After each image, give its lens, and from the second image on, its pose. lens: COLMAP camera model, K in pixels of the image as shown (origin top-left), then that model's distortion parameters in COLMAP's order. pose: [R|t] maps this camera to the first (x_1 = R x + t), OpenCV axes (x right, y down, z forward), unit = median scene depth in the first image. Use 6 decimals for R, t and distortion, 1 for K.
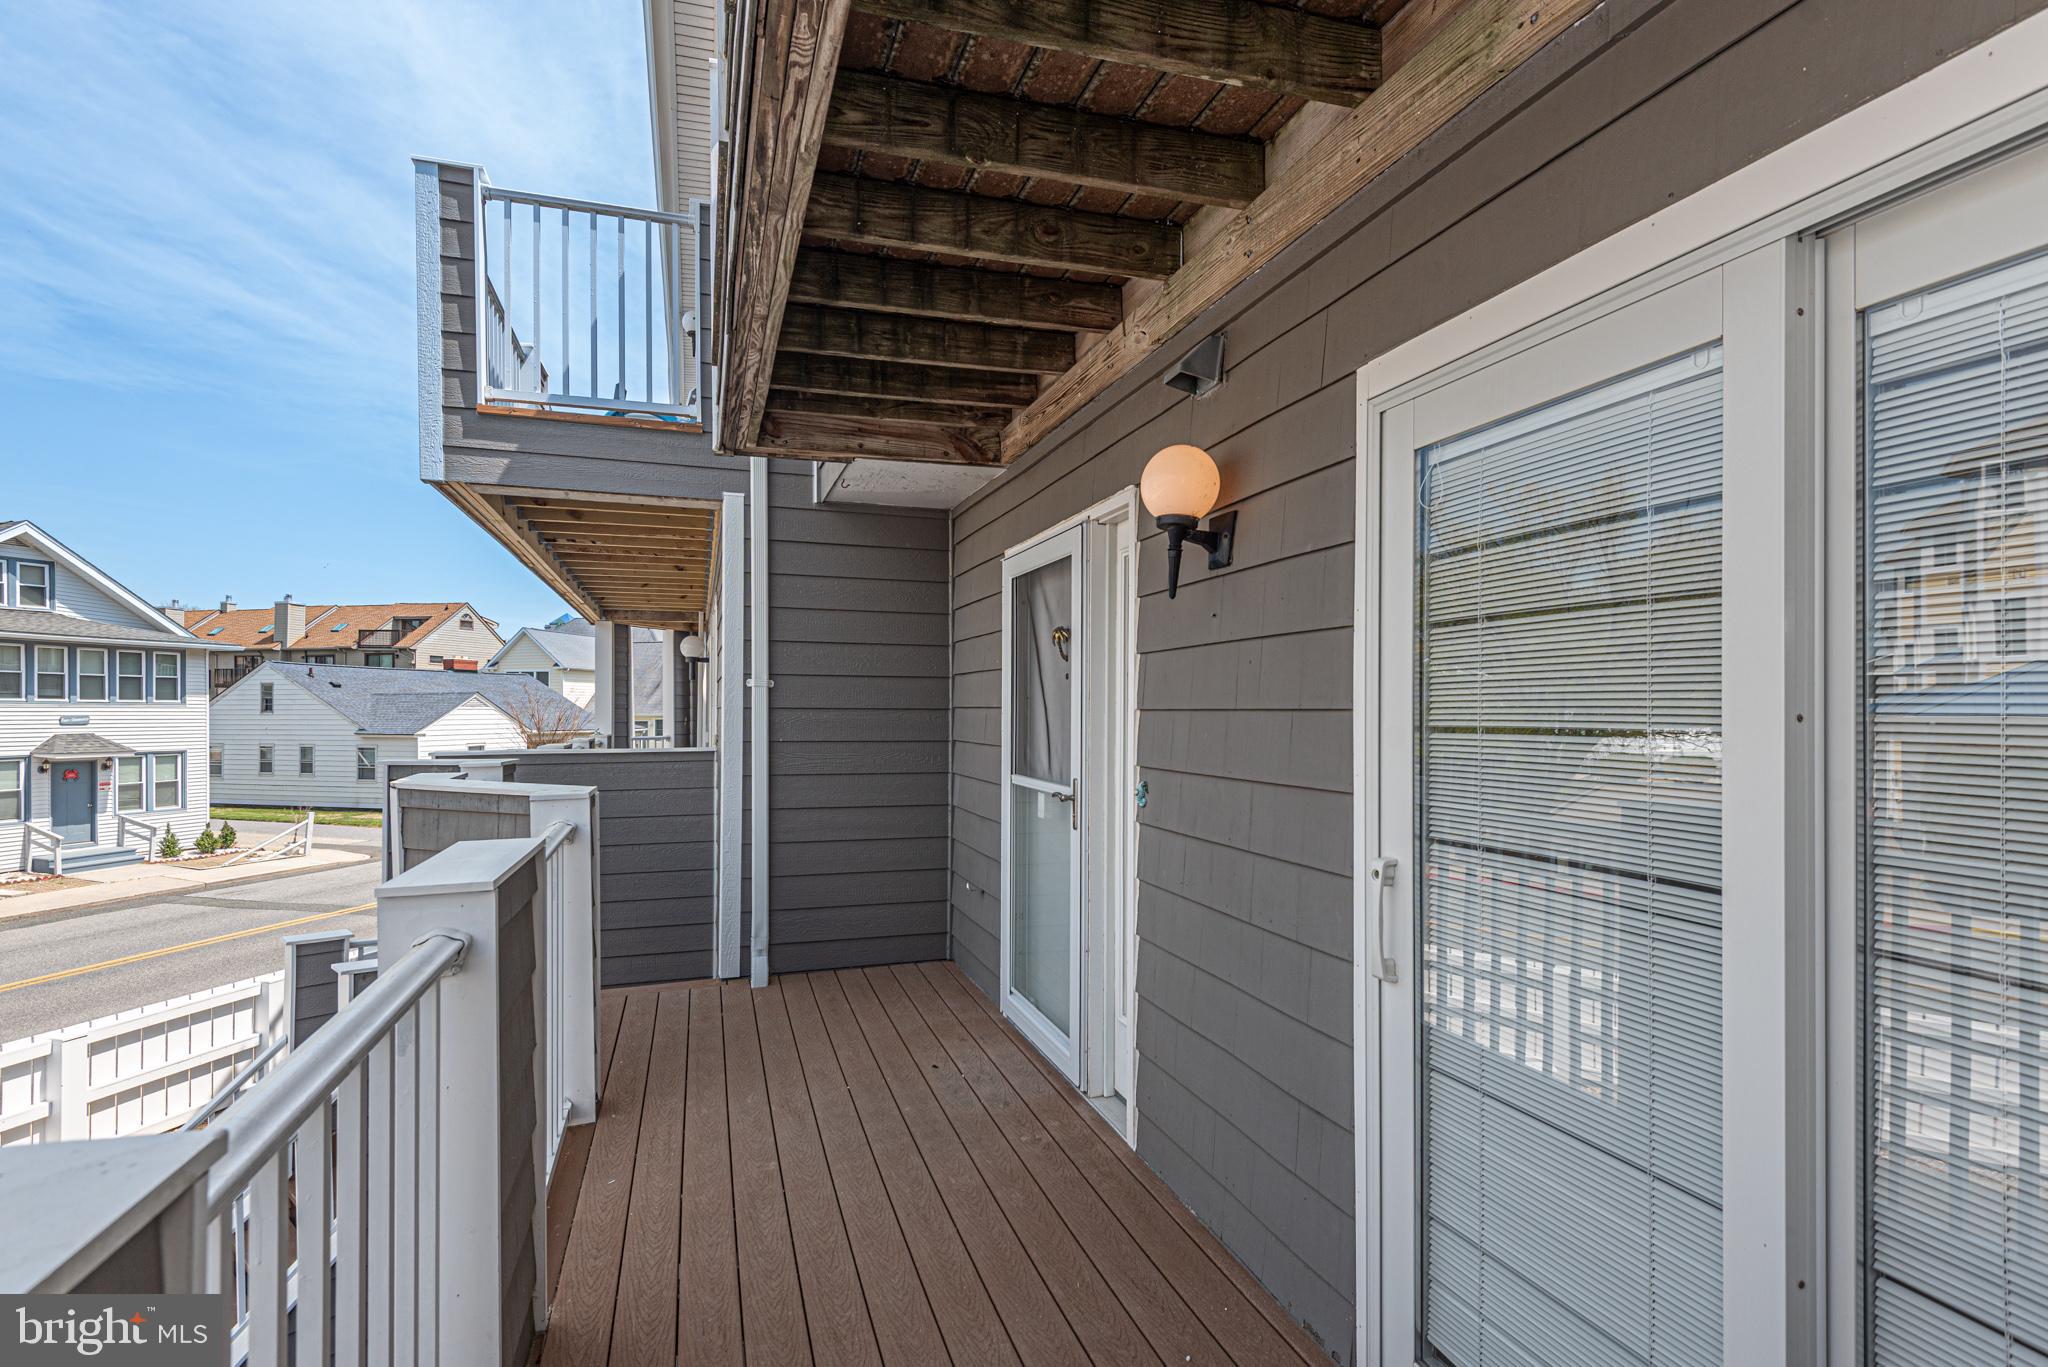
lens RADIAL K [[903.8, 0, 1002.6], [0, 903.8, 709.8], [0, 0, 1]] dist [0.041373, -0.020833]
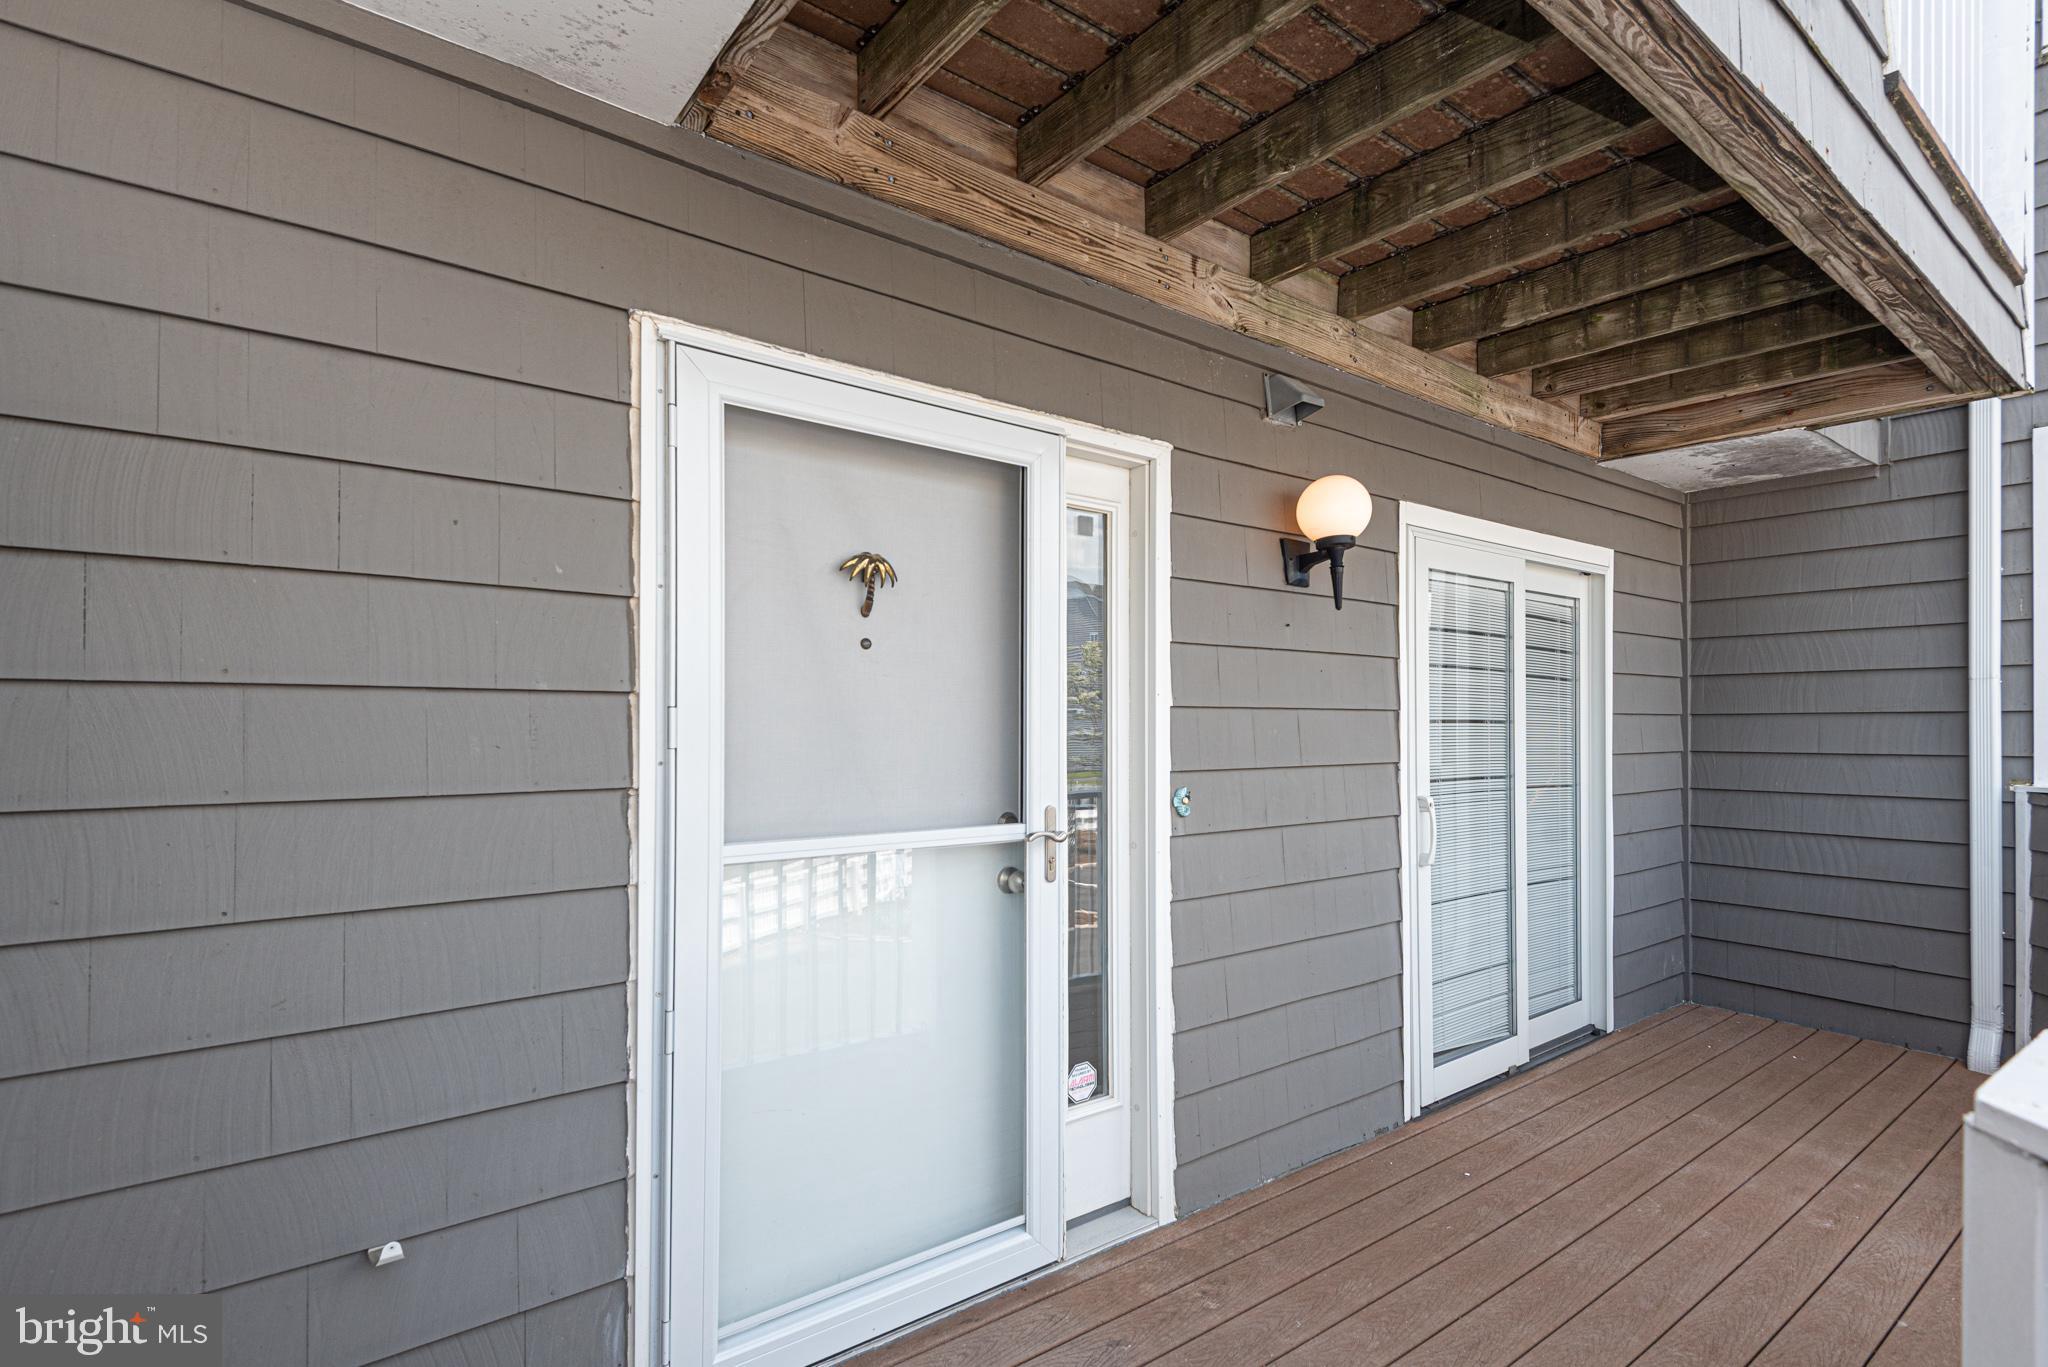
lens RADIAL K [[903.8, 0, 1002.6], [0, 903.8, 709.8], [0, 0, 1]] dist [0.041373, -0.020833]
pose [[-0.273055, 0.005510, 0.961983, -0.877922], [-0.007426, 0.999942, -0.007835, 0.015196], [-0.961970, -0.009283, -0.272998, 1.907792]]
